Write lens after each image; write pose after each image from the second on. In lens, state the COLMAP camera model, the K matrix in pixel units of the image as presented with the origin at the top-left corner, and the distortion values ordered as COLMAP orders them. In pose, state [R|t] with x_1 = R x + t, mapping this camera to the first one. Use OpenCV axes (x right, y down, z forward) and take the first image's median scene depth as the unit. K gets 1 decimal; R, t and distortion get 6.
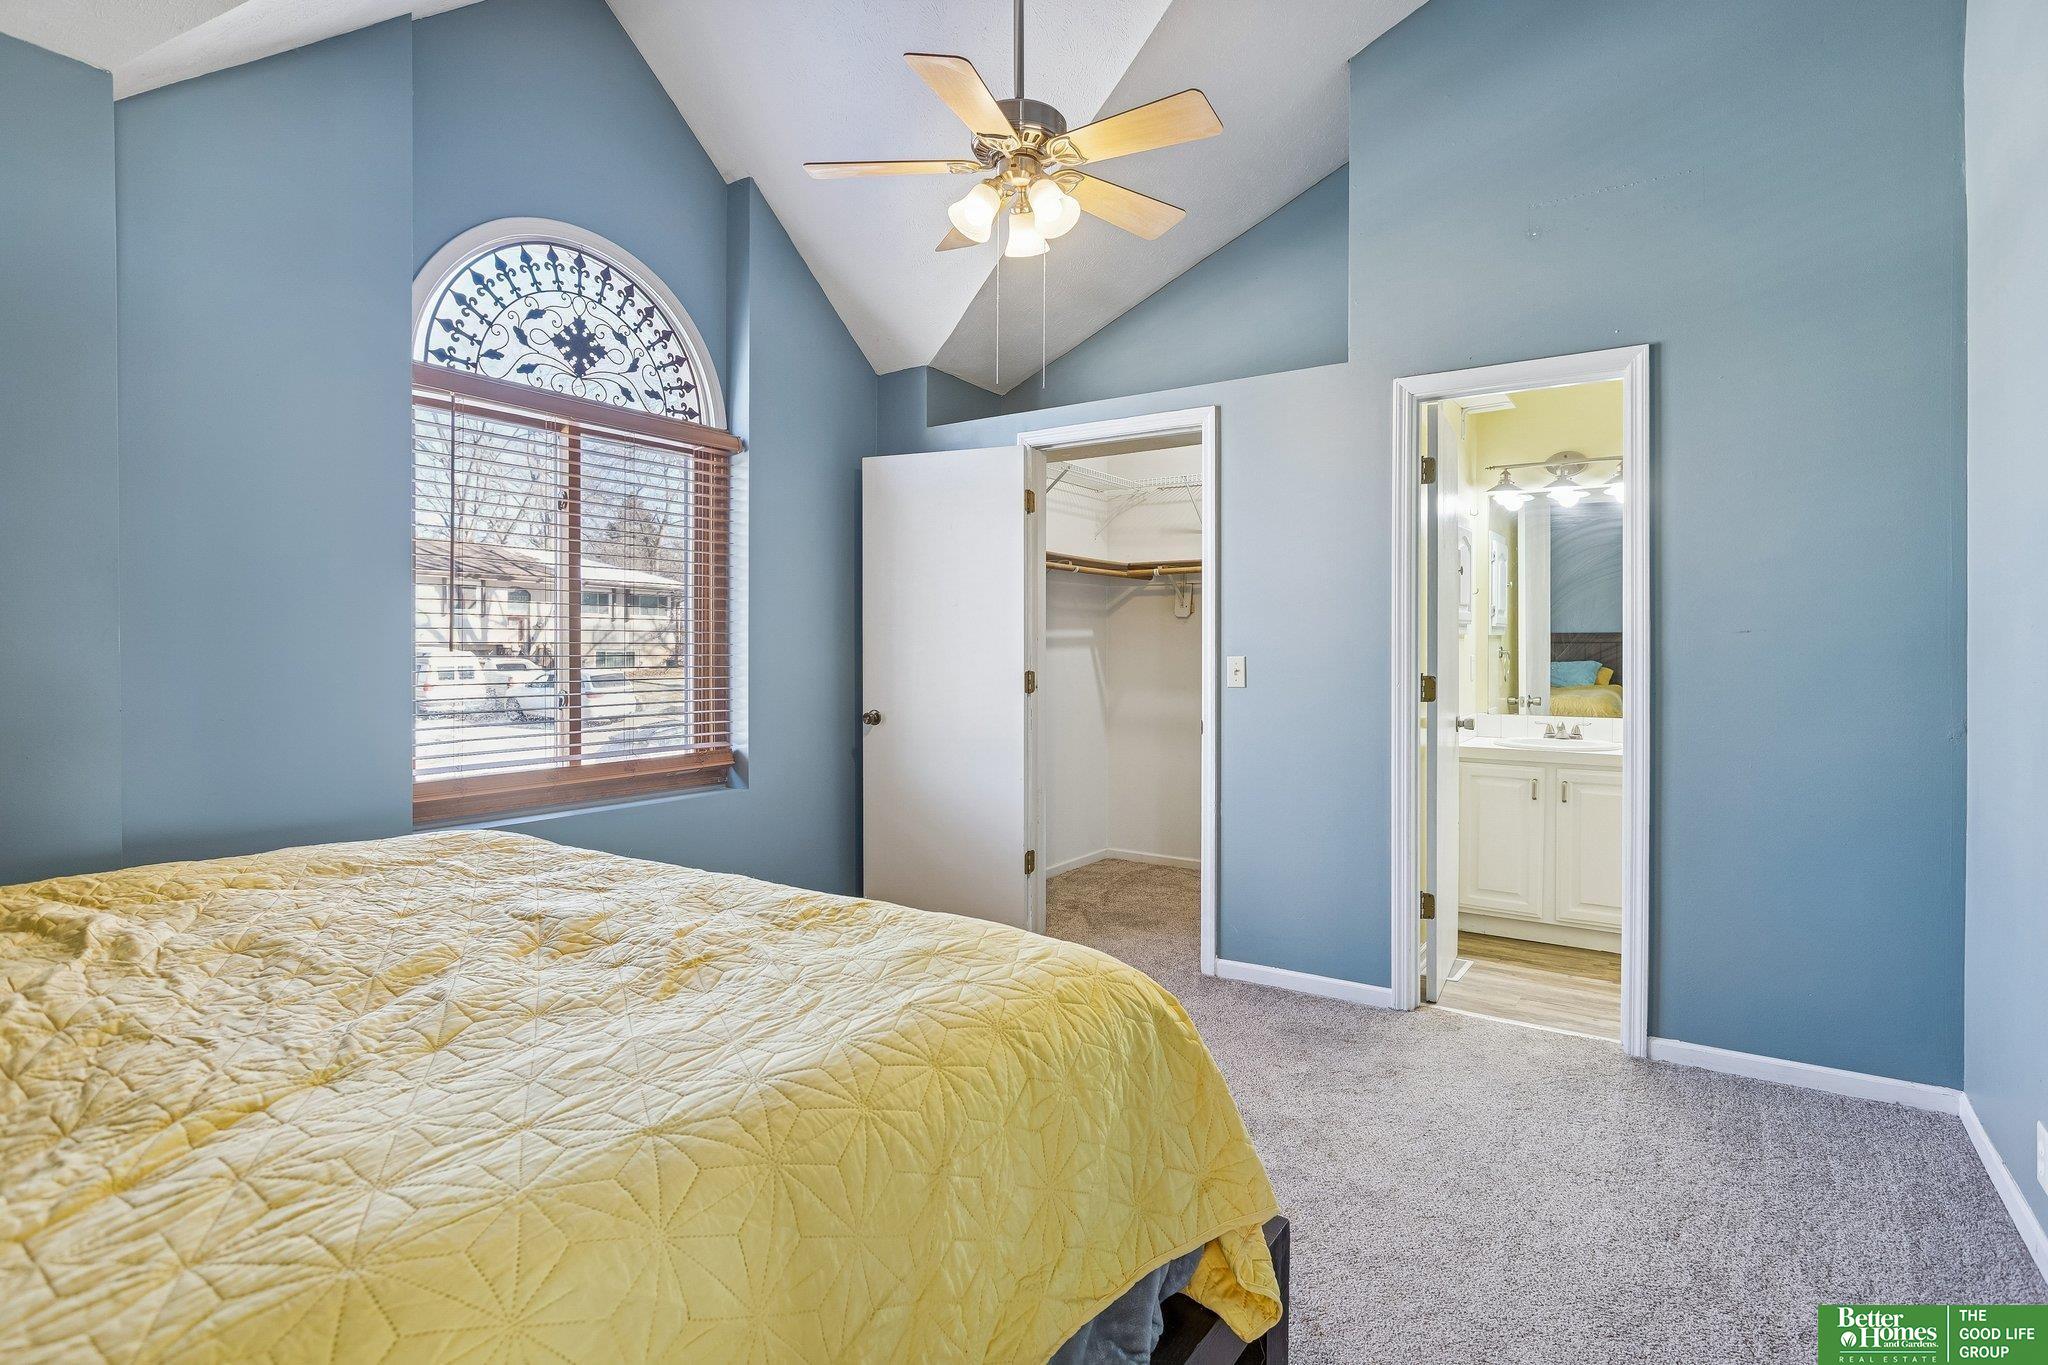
lens RADIAL K [[1040.3, 0, 1022.8], [0, 1040.3, 673.8], [0, 0, 1]] dist [-0.000996, -0.000069]
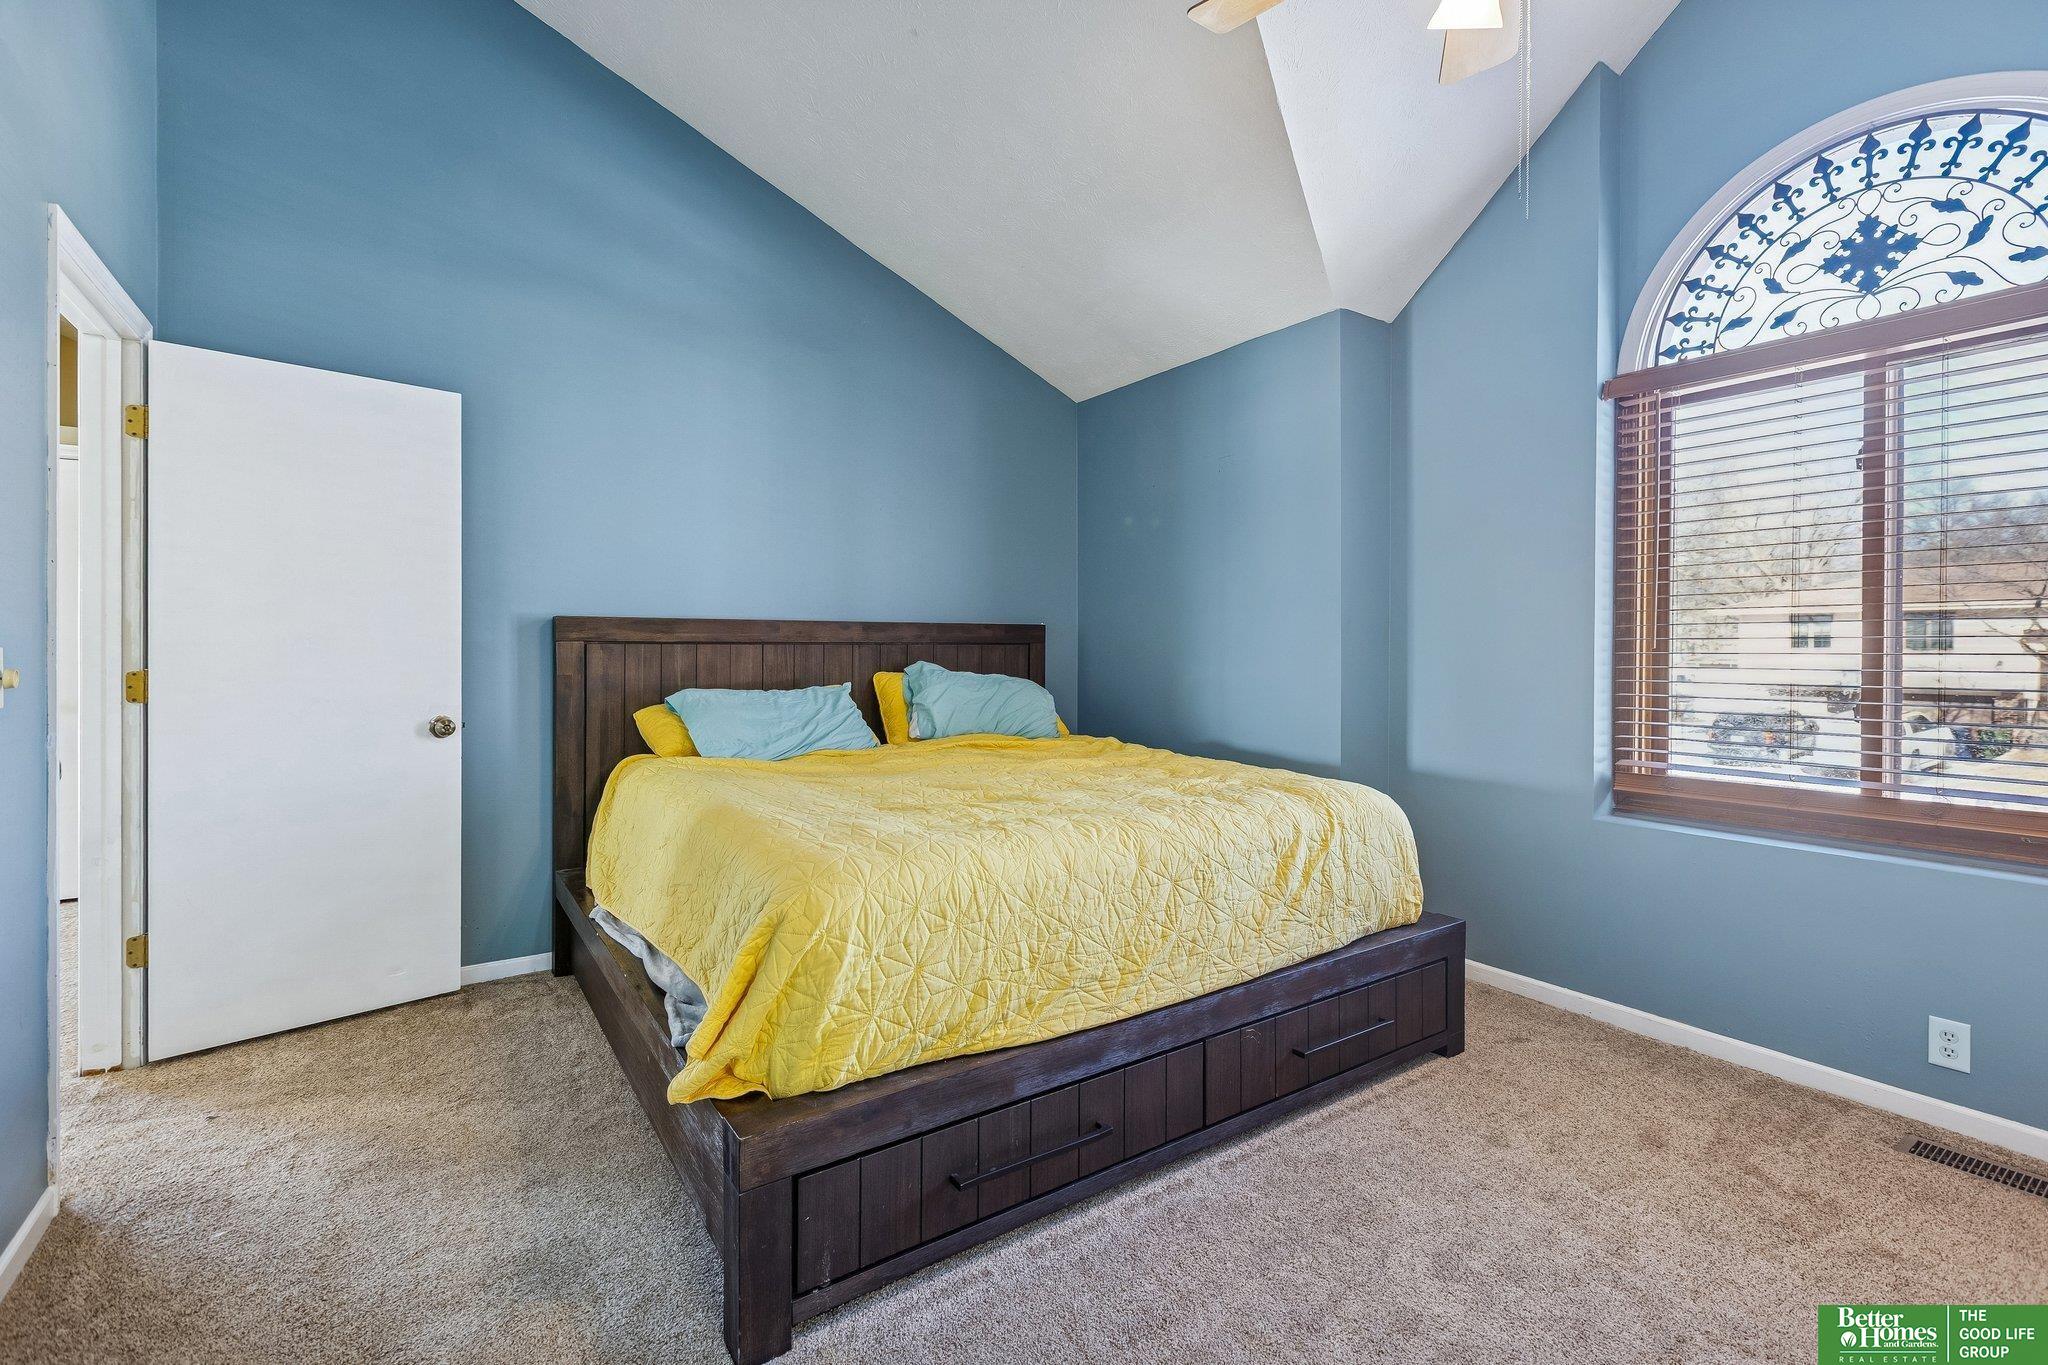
lens RADIAL K [[915.3, 0, 1023.6], [0, 915.3, 661.8], [0, 0, 1]] dist [-0.004347, 0.000333]
pose [[-0.369678, 0.009632, -0.929110, 0.448149], [-0.021906, 0.999578, 0.019079, -0.010729], [0.928902, 0.027406, -0.369311, 0.686470]]
